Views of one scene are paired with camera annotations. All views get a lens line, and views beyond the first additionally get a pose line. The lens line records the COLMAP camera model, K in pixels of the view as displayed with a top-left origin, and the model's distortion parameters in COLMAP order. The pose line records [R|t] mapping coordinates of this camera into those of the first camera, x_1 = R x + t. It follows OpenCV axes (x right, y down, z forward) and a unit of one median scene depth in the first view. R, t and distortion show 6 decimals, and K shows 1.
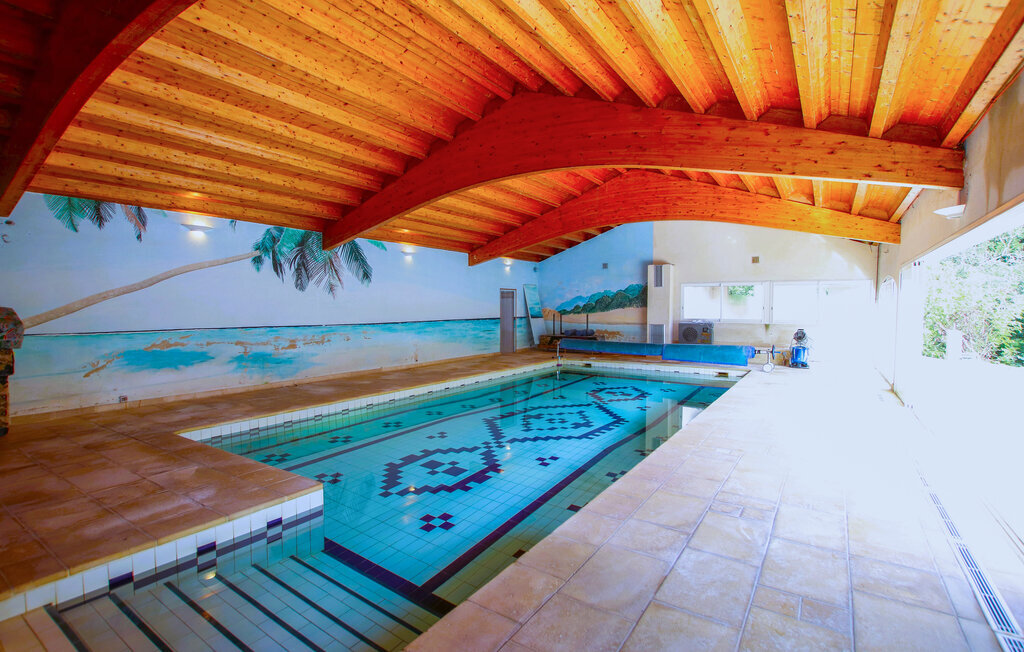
lens RADIAL K [[476.2, 0, 514.0], [0, 476.2, 323.3], [0, 0, 1]] dist [-0.024501, -0.000436]
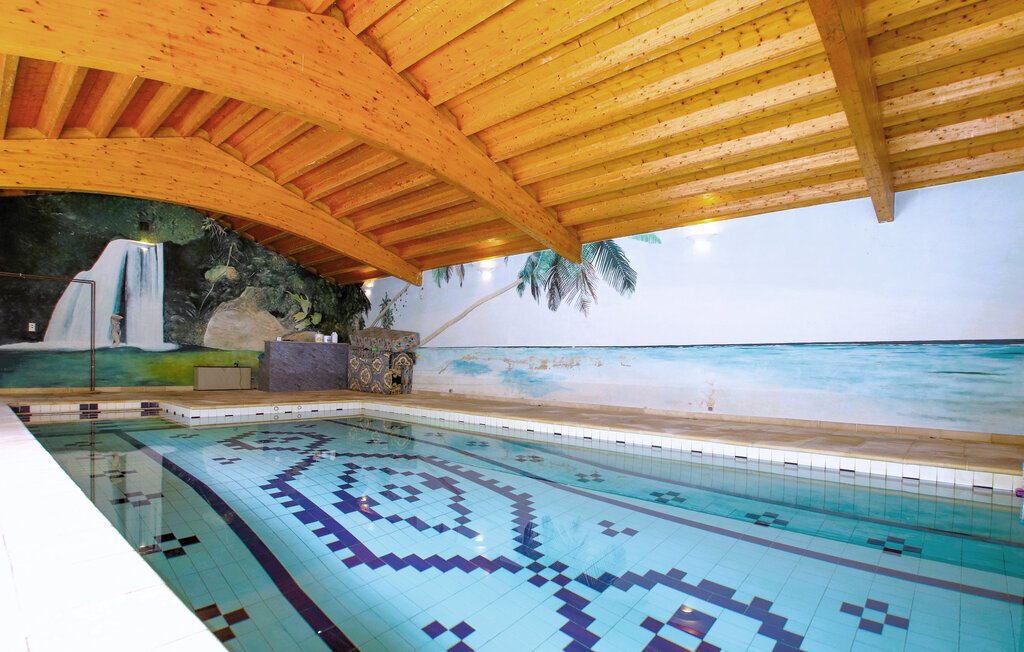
lens RADIAL K [[476.2, 0, 513.8], [0, 476.2, 325.7], [0, 0, 1]] dist [-0.024501, -0.000436]
pose [[-0.097625, -0.032496, -0.994693, 0.537148], [-0.017526, 0.999368, -0.030928, -0.006292], [0.995069, 0.014414, -0.098133, 1.023258]]
